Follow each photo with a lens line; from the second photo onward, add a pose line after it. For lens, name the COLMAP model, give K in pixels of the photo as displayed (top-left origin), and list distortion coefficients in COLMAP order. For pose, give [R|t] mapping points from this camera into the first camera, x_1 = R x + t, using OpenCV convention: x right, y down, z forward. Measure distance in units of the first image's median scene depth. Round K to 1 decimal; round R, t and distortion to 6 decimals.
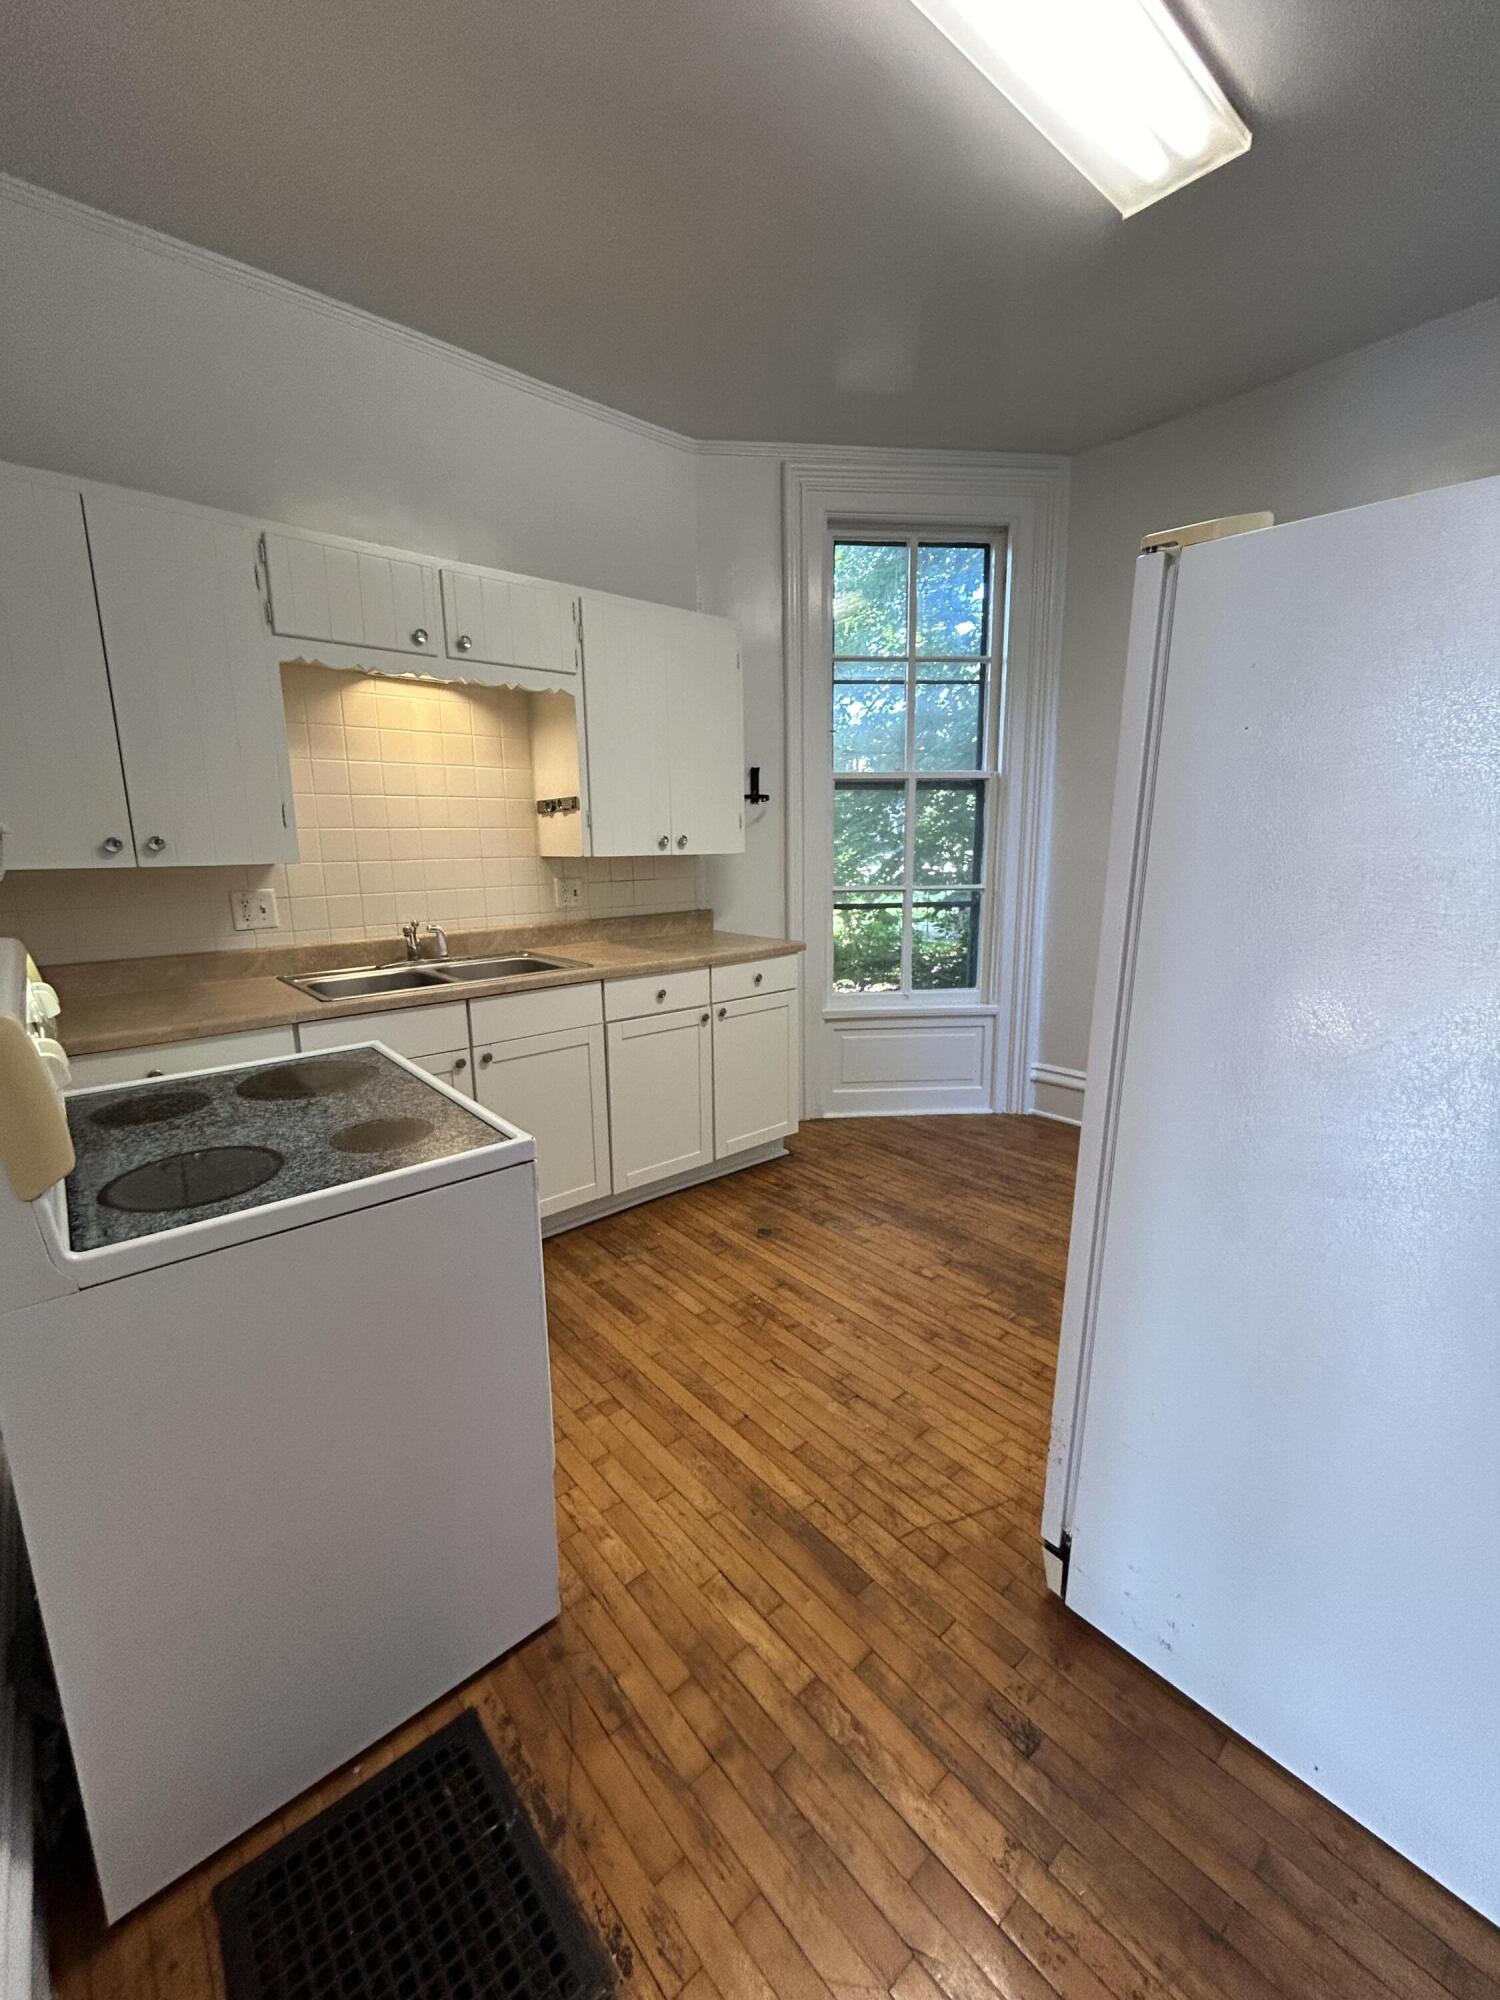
lens RADIAL K [[810.5, 0, 747.2], [0, 810.5, 997.2], [0, 0, 1]] dist [0.000929, 0.000130]
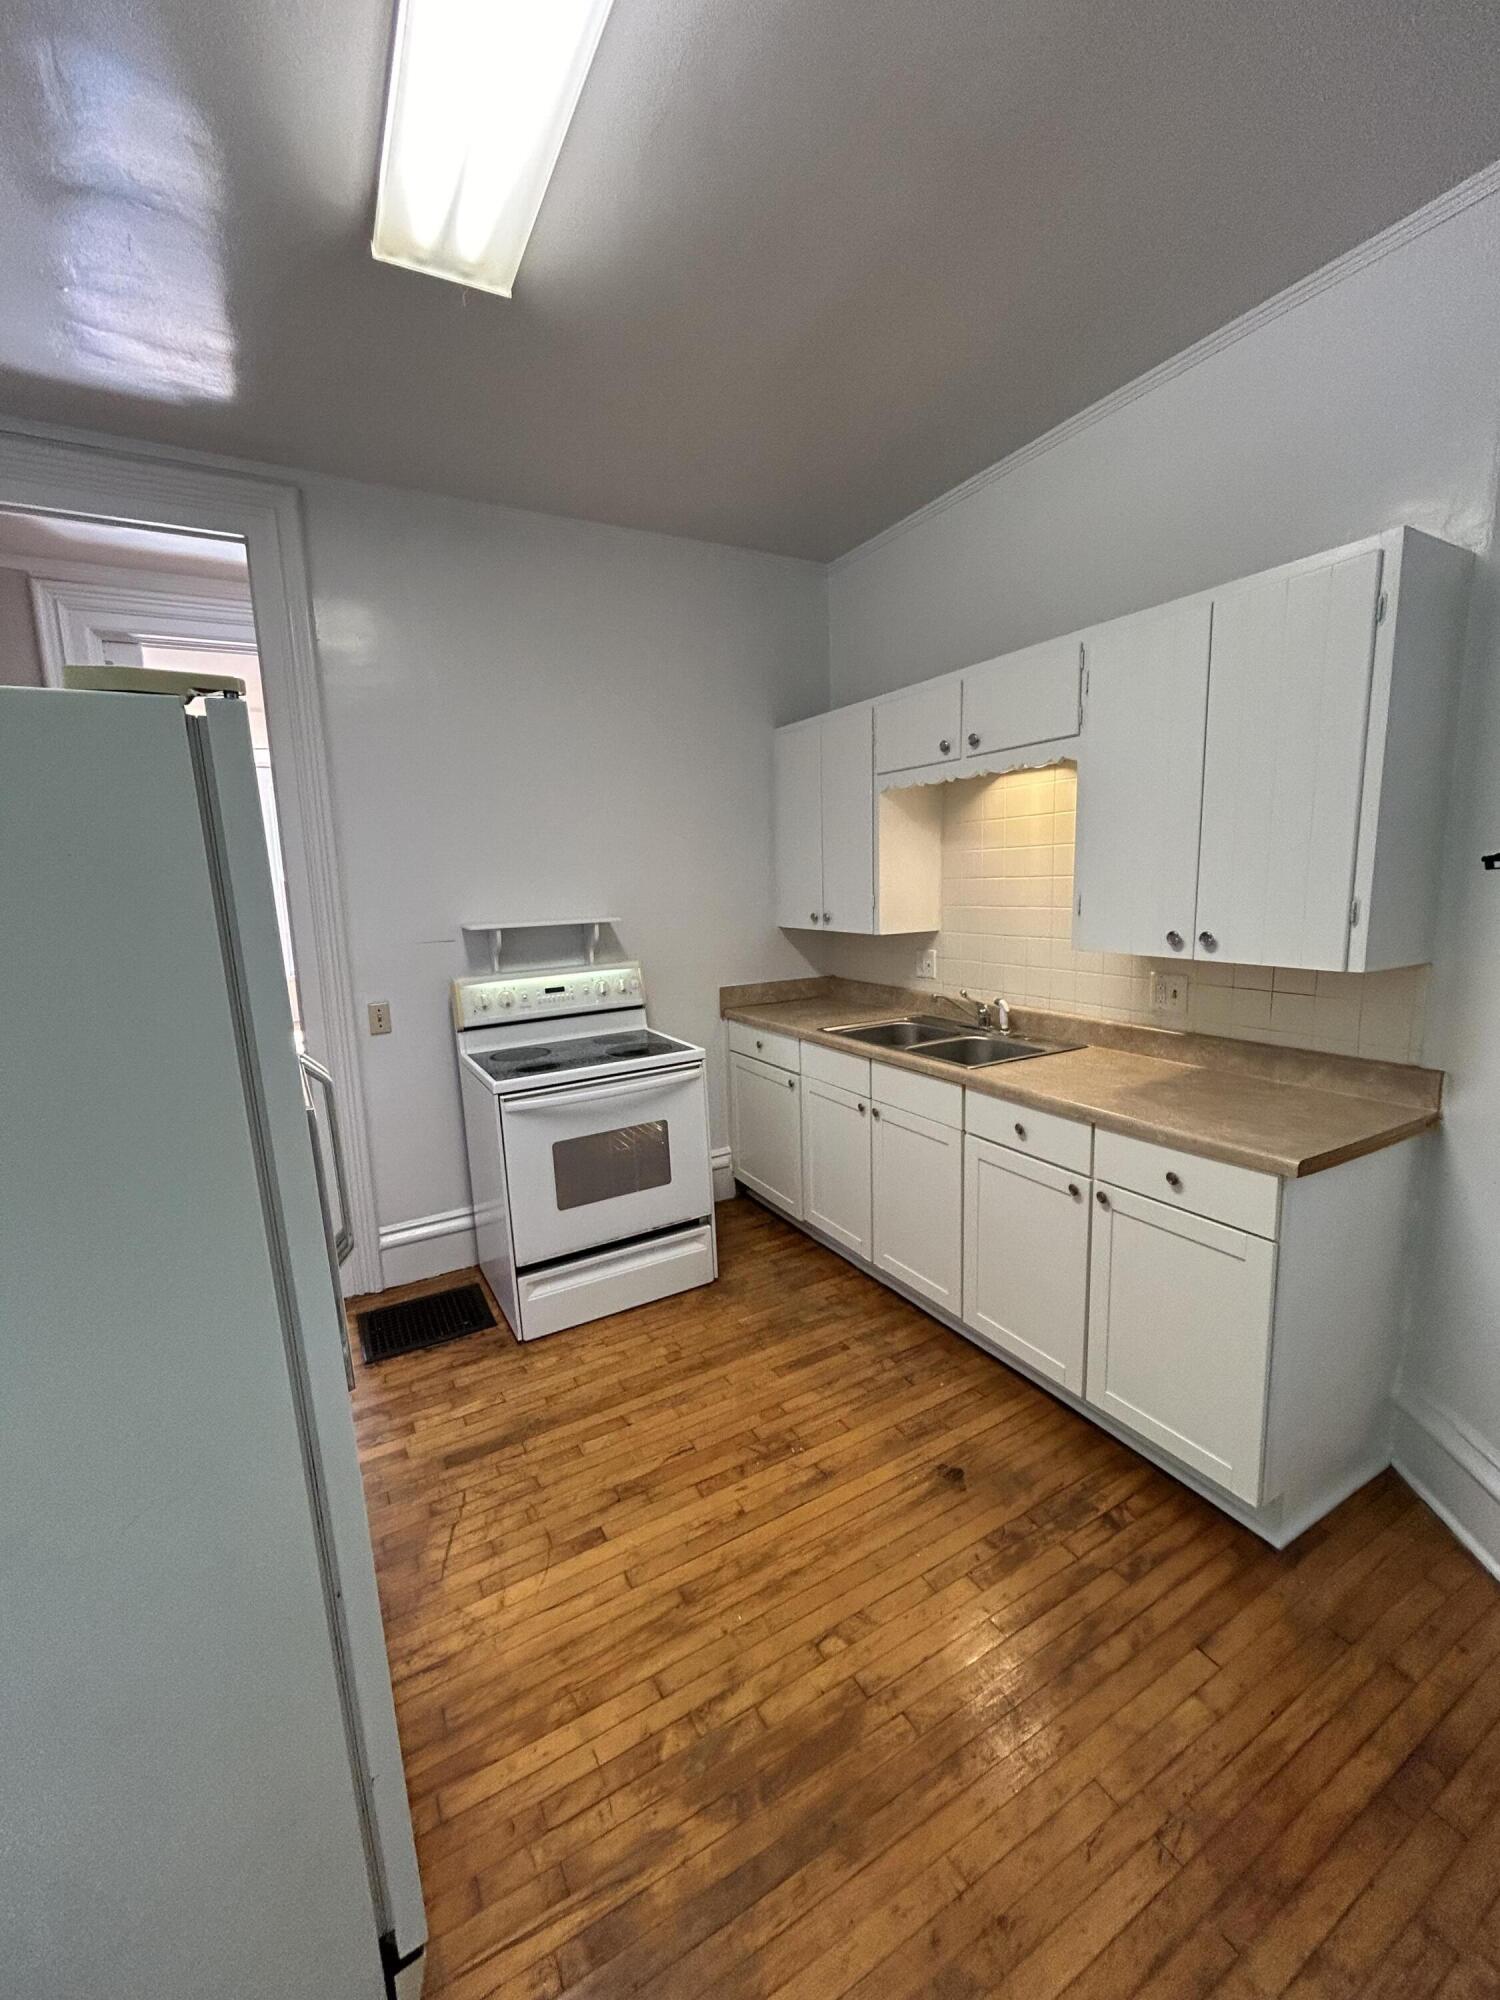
lens RADIAL K [[810.5, 0, 749.3], [0, 810.5, 1003.2], [0, 0, 1]] dist [0.000929, 0.000130]
pose [[-0.198295, 0.164858, -0.966178, 0.792953], [-0.162186, 0.966645, 0.198224, -0.271619], [0.966631, 0.196008, -0.164943, 0.974140]]
